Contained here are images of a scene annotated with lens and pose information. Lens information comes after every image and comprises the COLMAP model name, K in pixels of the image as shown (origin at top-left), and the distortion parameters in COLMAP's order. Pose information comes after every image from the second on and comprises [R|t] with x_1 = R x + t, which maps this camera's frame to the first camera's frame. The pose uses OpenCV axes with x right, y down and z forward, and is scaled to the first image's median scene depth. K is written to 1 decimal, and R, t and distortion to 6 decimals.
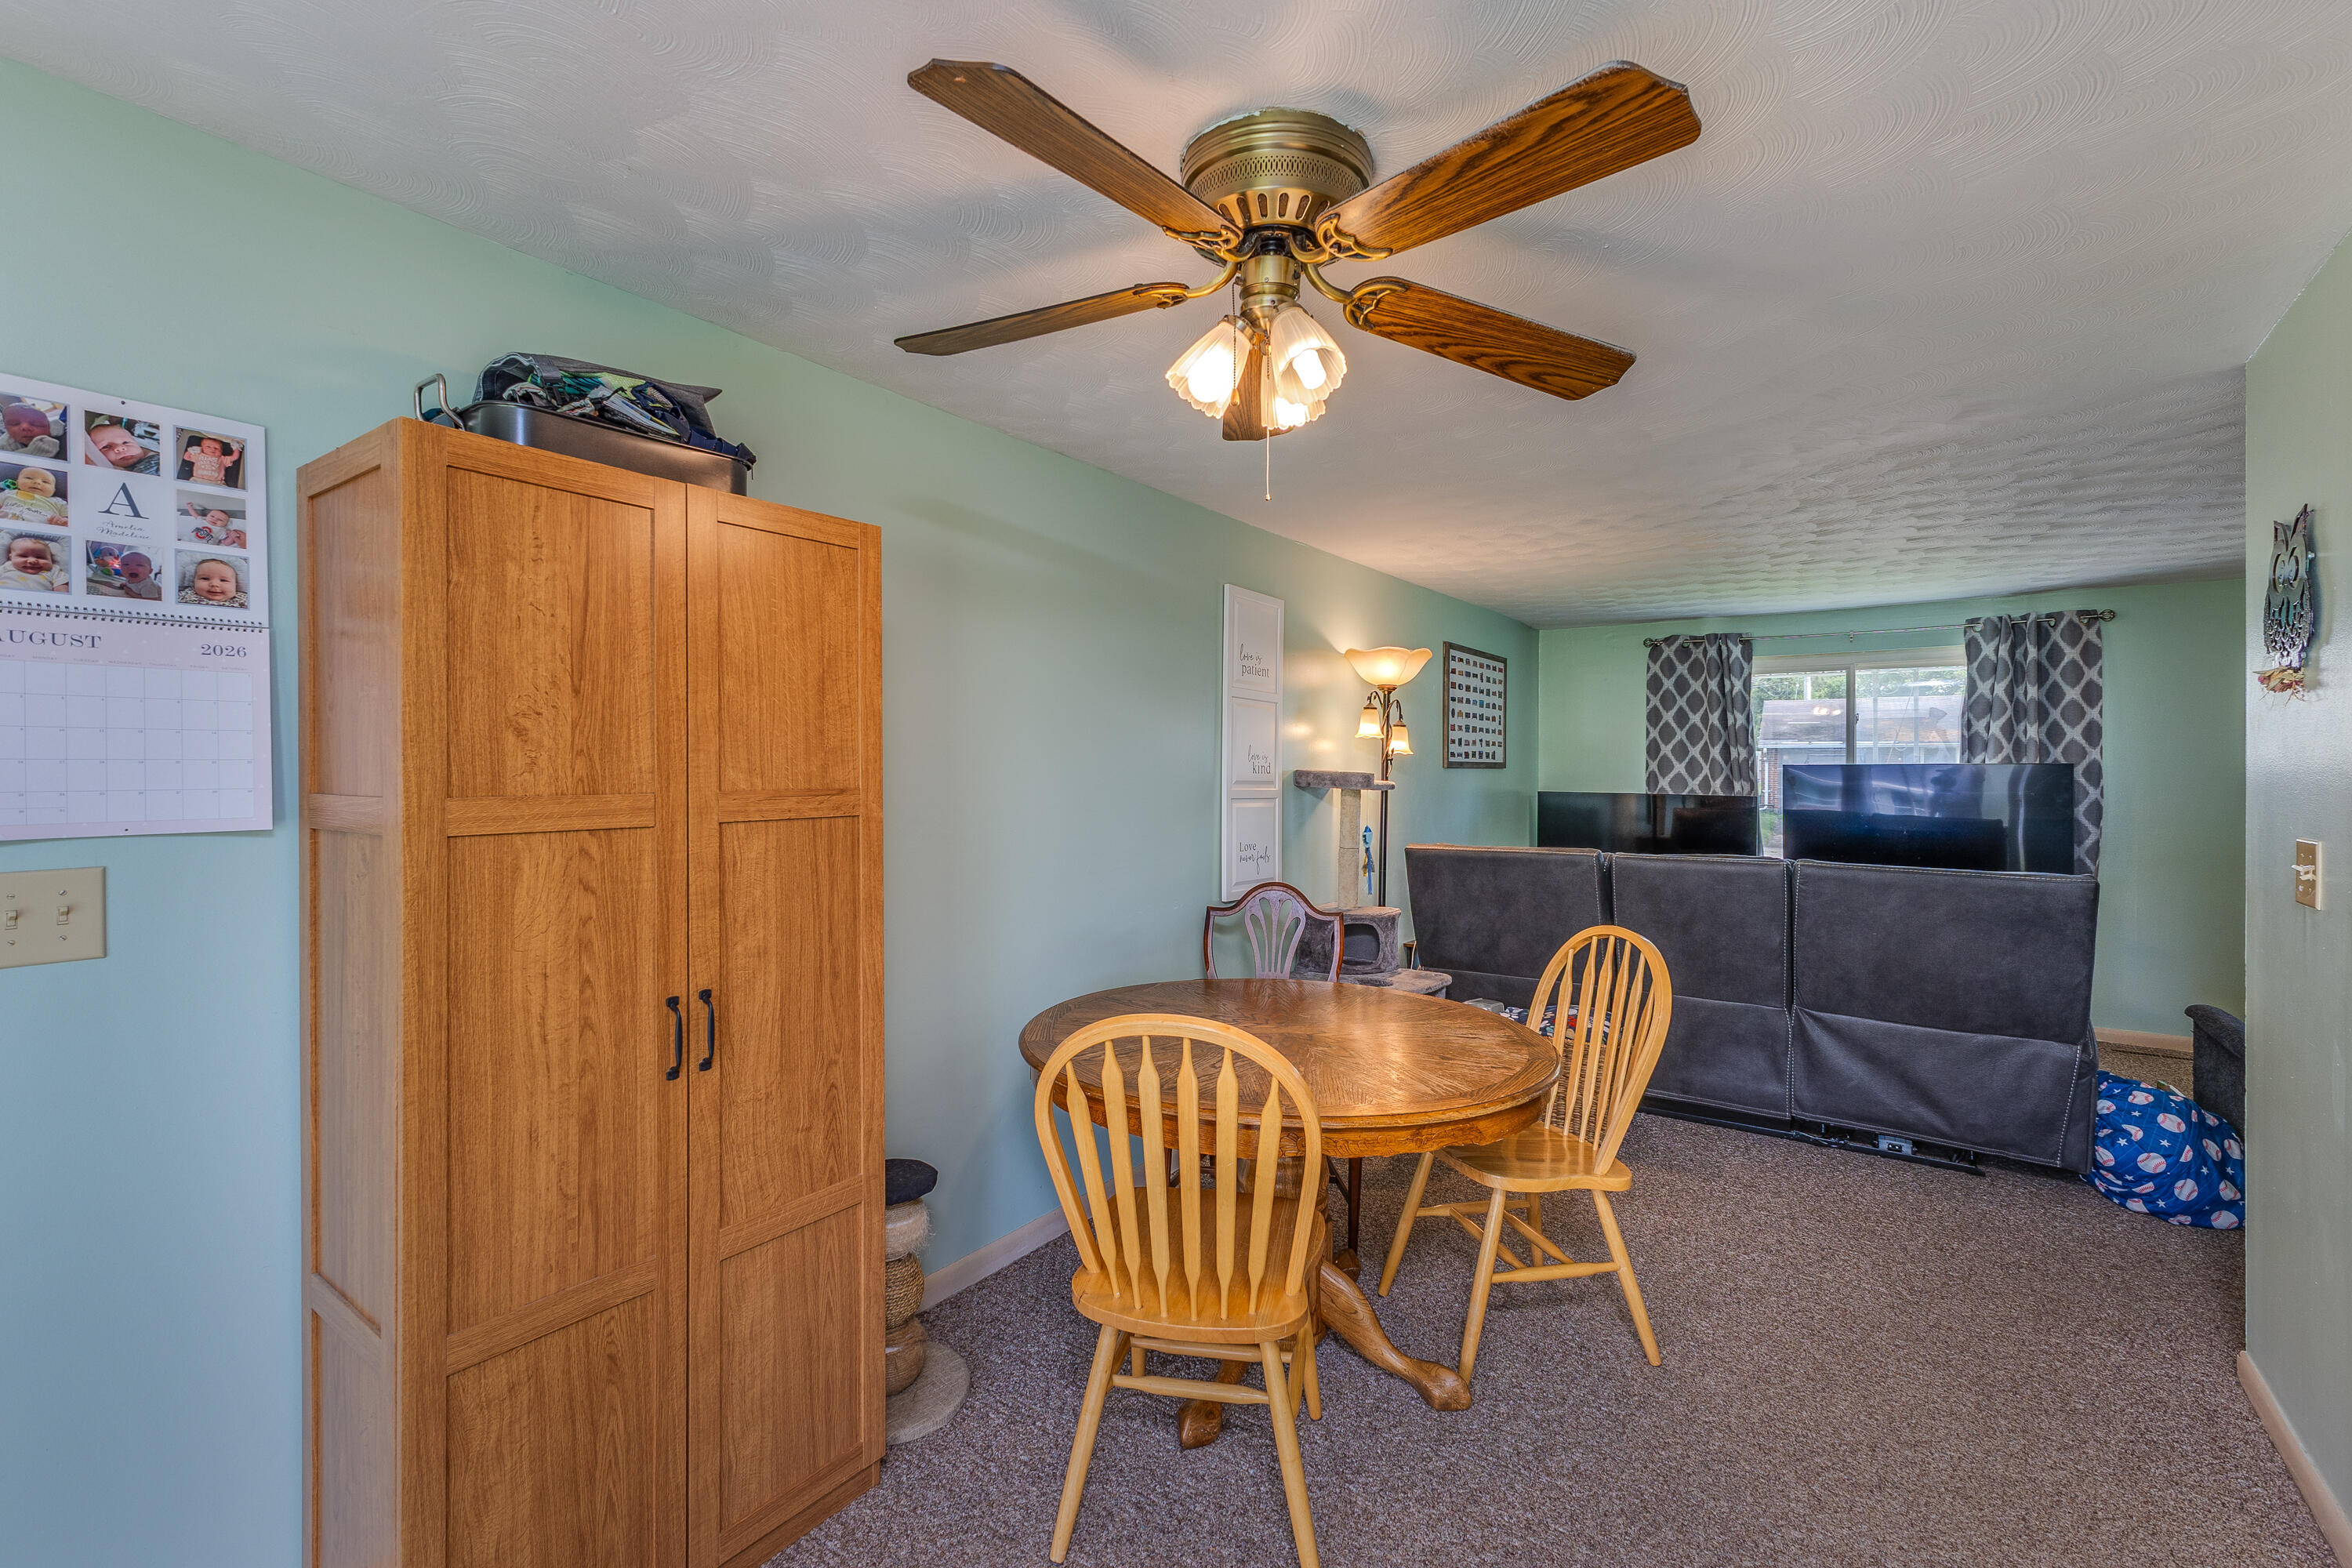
lens RADIAL K [[1016.5, 0, 1172.6], [0, 1016.5, 776.5], [0, 0, 1]] dist [0.001341, 0.000430]
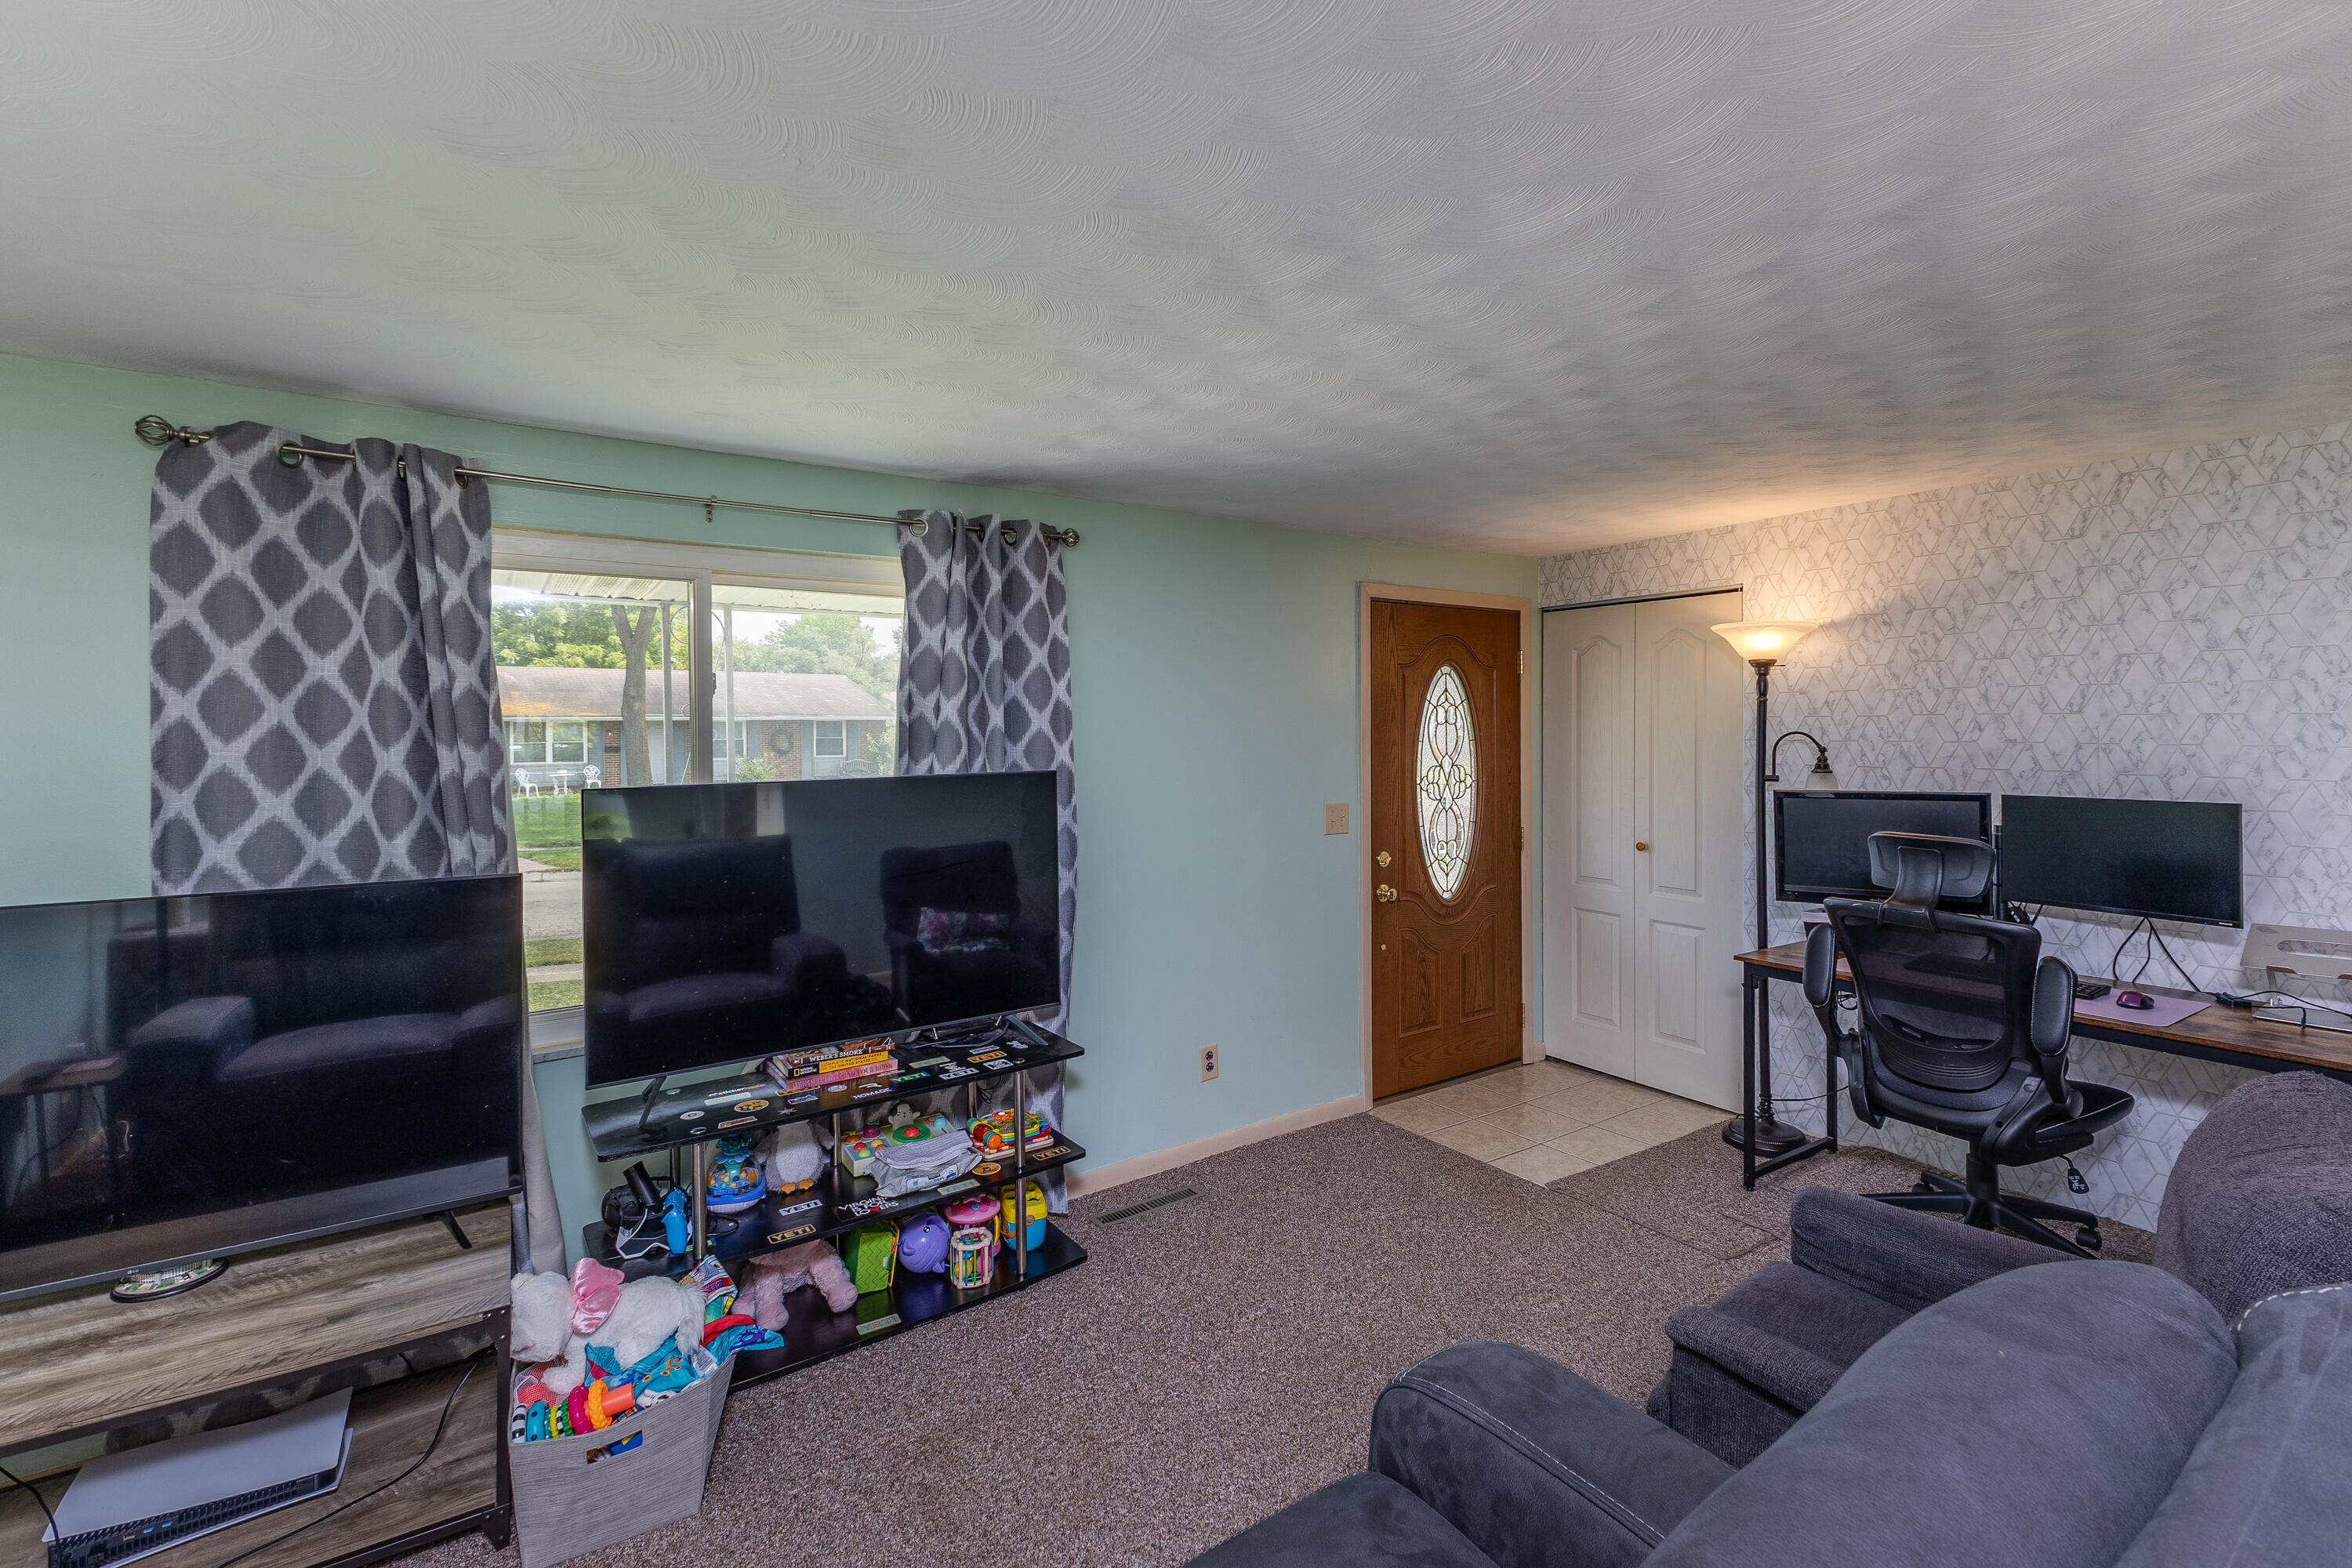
lens RADIAL K [[1035.4, 0, 1185.6], [0, 1035.4, 727.0], [0, 0, 1]] dist [0.001846, 0.000597]
pose [[0.331784, -0.002436, 0.943352, 0.277036], [0.019521, 0.999800, -0.004284, -0.029407], [-0.943153, 0.019836, 0.331765, 0.610079]]
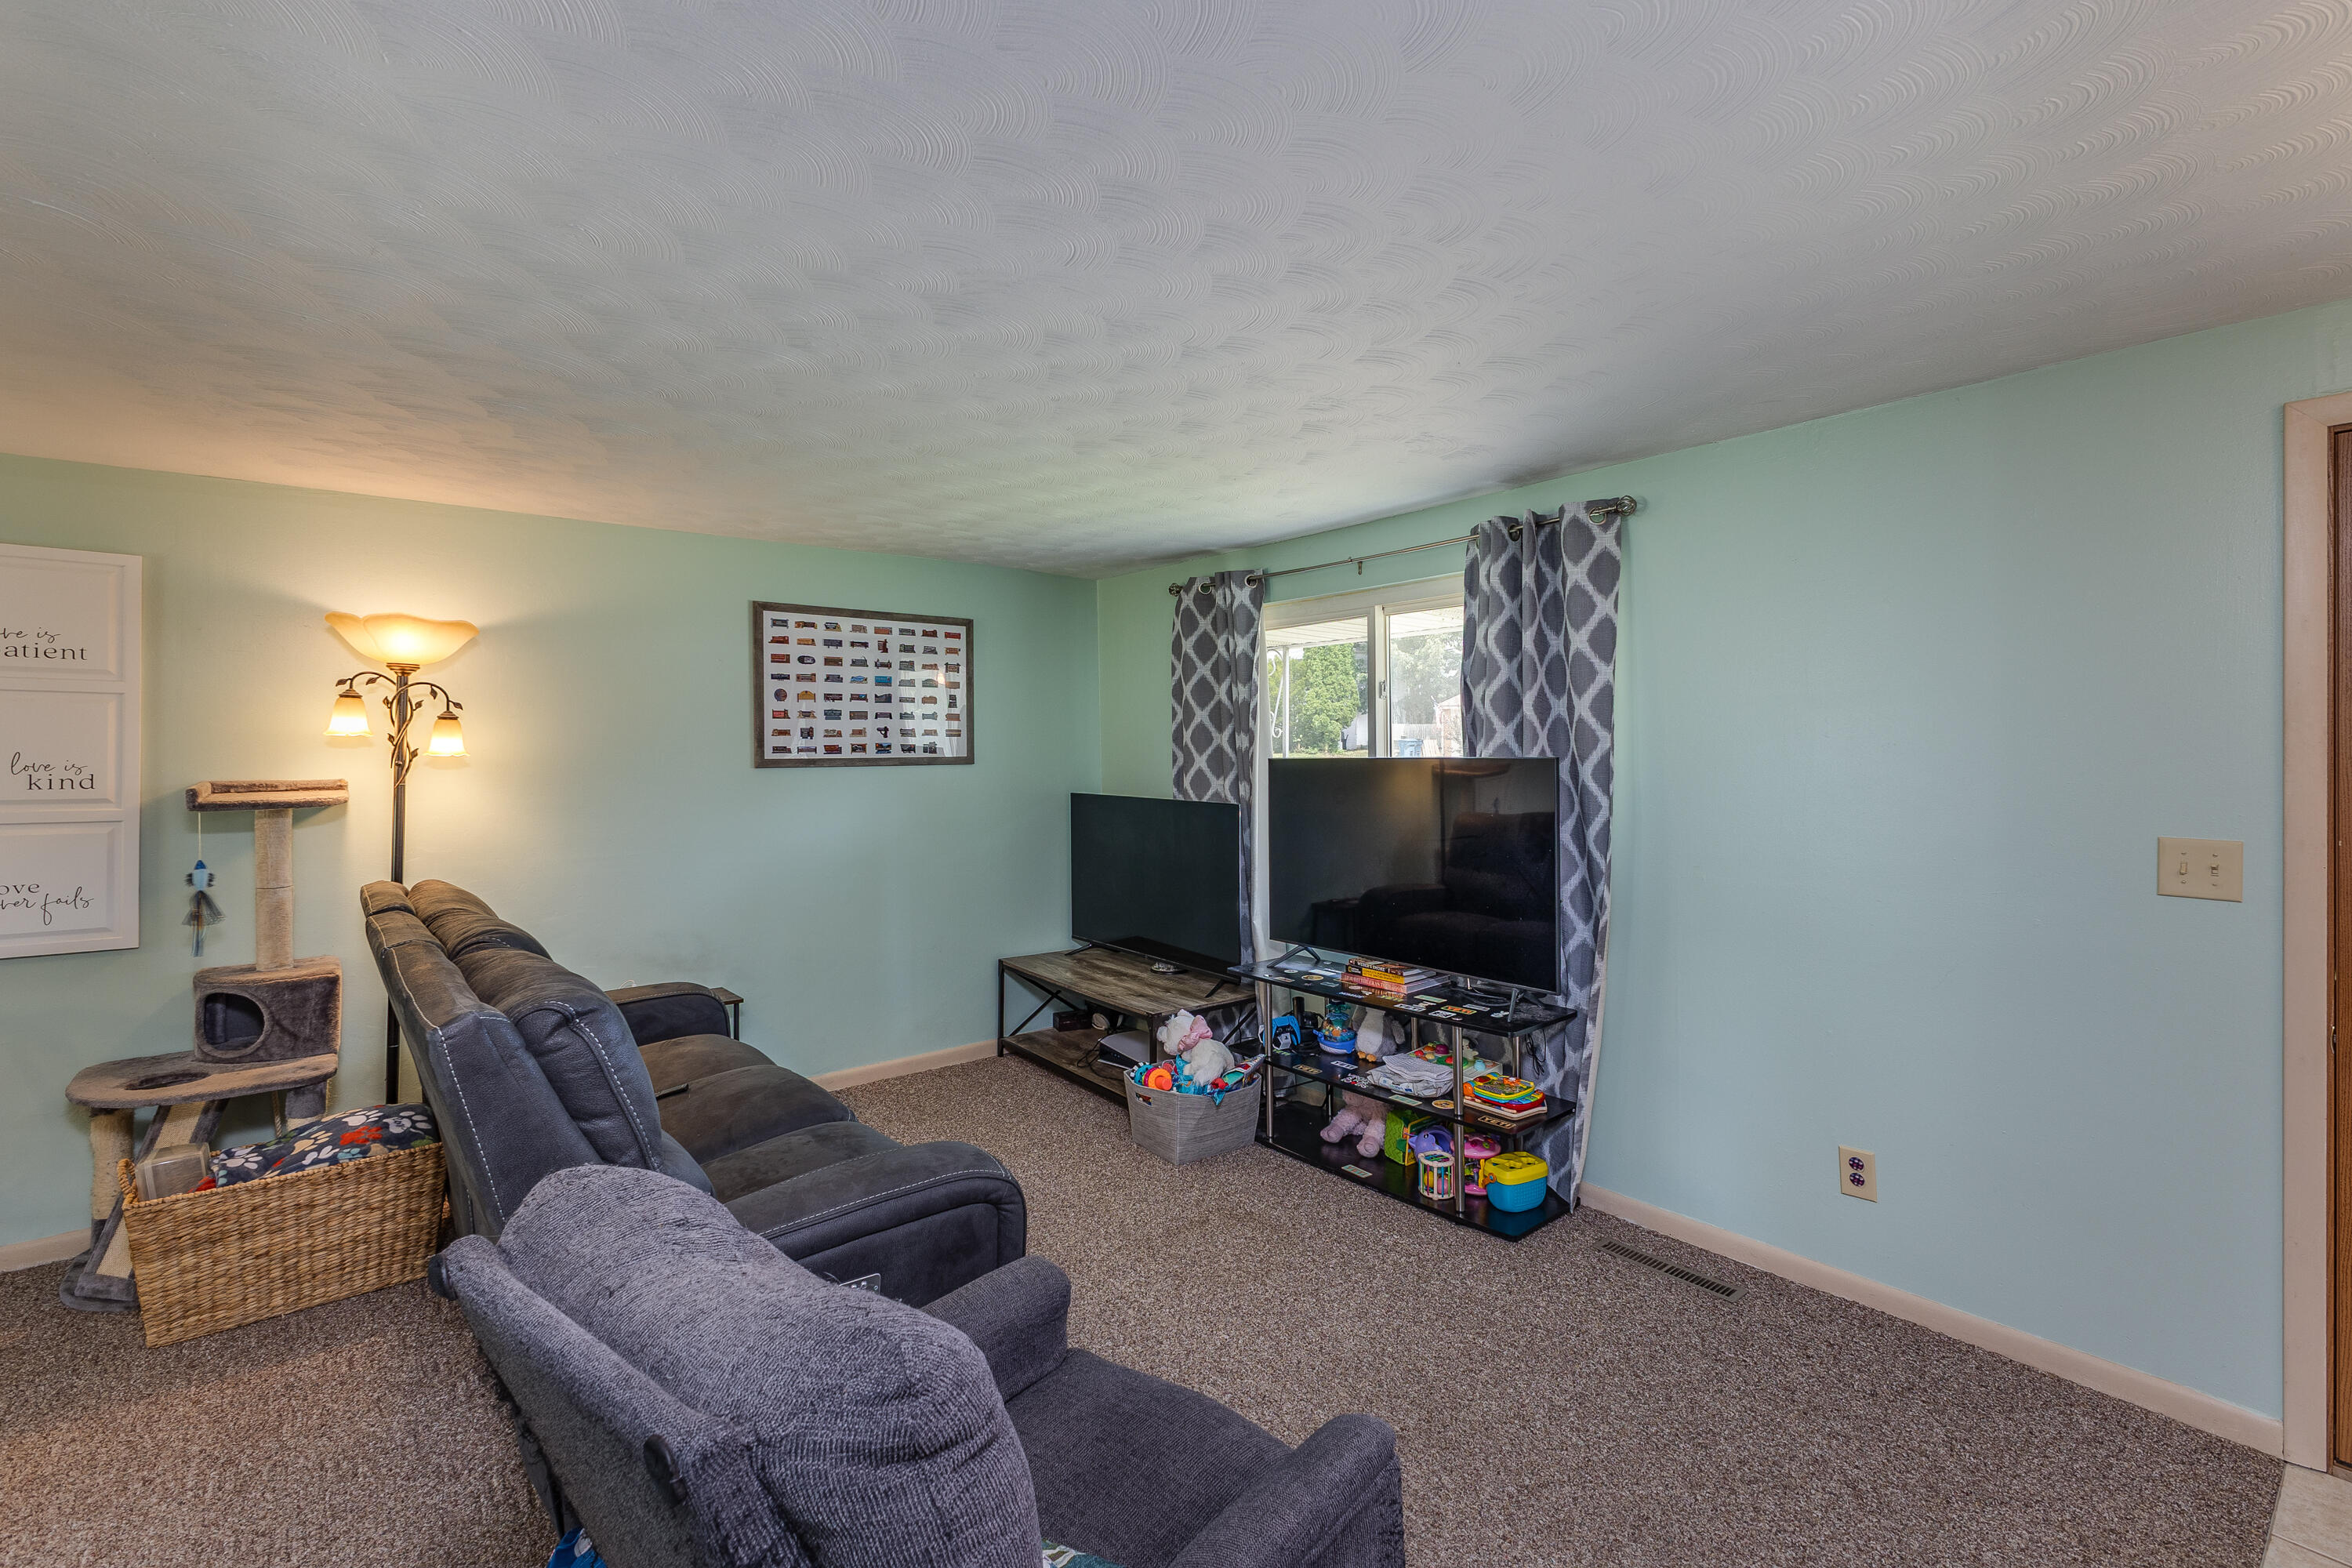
lens RADIAL K [[1027.1, 0, 1185.8], [0, 1027.1, 752.5], [0, 0, 1]] dist [0.000992, 0.000178]
pose [[0.968599, -0.009138, -0.248459, 0.695868], [0.008580, 0.999958, -0.003331, -0.013379], [0.248478, 0.001095, 0.968637, 0.307031]]
